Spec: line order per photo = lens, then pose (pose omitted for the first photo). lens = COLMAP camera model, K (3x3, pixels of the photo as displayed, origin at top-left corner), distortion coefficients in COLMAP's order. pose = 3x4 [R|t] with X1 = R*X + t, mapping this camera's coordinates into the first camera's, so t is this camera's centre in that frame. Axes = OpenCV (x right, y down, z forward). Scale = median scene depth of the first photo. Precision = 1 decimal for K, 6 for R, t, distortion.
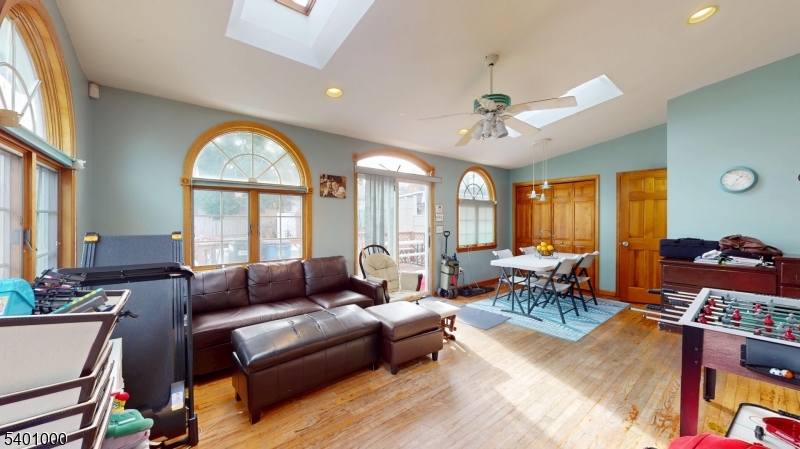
lens RADIAL K [[288.9, 0, 400.7], [0, 288.9, 224.4], [0, 0, 1]] dist [0.001461, 0.000069]
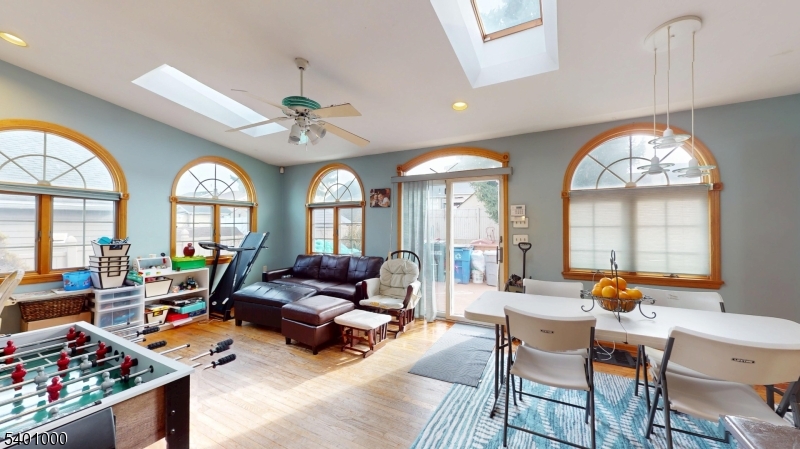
lens RADIAL K [[287.1, 0, 401.7], [0, 287.1, 224.0], [0, 0, 1]] dist [-0.000154, 0.000005]
pose [[0.390413, -0.013114, -0.920546, 0.842351], [-0.019382, 0.999560, -0.022460, 0.001071], [0.920436, 0.026610, 0.389987, 0.590991]]
